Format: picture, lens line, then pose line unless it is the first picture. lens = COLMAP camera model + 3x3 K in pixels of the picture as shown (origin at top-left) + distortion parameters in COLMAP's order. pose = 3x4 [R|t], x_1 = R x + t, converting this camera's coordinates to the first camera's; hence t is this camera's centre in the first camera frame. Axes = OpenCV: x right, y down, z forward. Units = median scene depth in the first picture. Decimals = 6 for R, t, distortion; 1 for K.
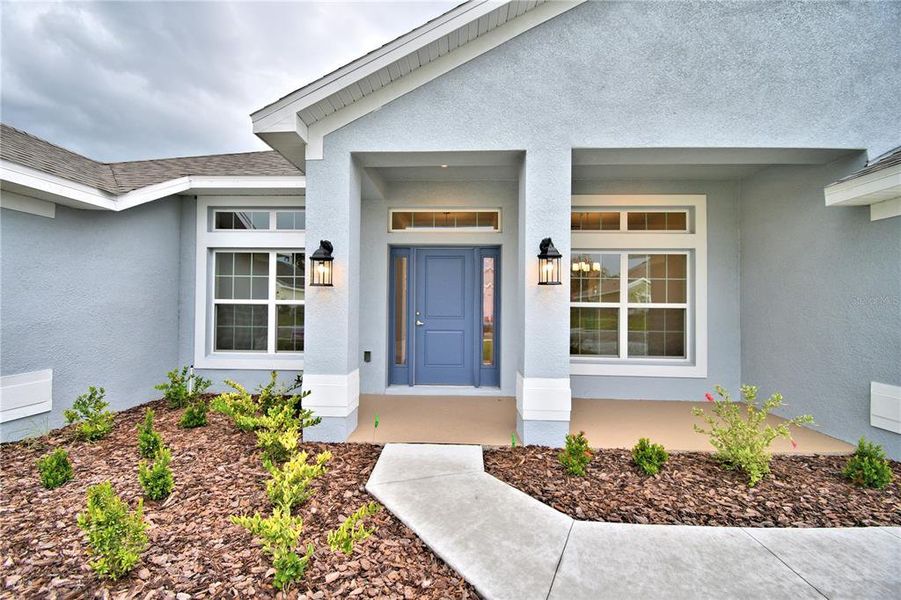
lens RADIAL K [[396.9, 0, 449.6], [0, 396.9, 298.6], [0, 0, 1]] dist [0.010174, -0.019677]
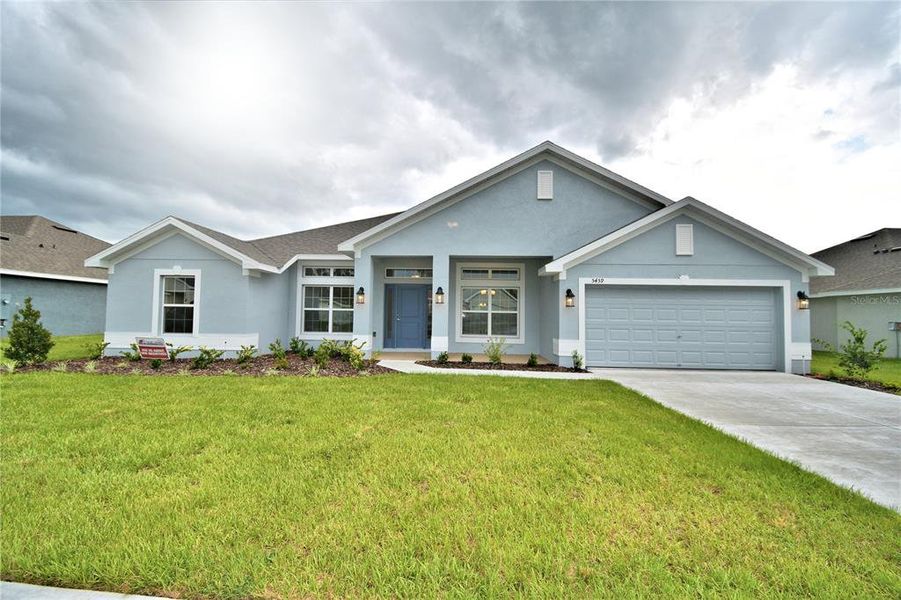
lens RADIAL K [[396.9, 0, 450.9], [0, 396.9, 299.9], [0, 0, 1]] dist [0.010174, -0.019677]
pose [[0.999957, 0.005268, 0.007666, 0.203824], [-0.005076, 0.999678, -0.024874, 0.006640], [-0.007794, 0.024834, 0.999661, -1.241008]]
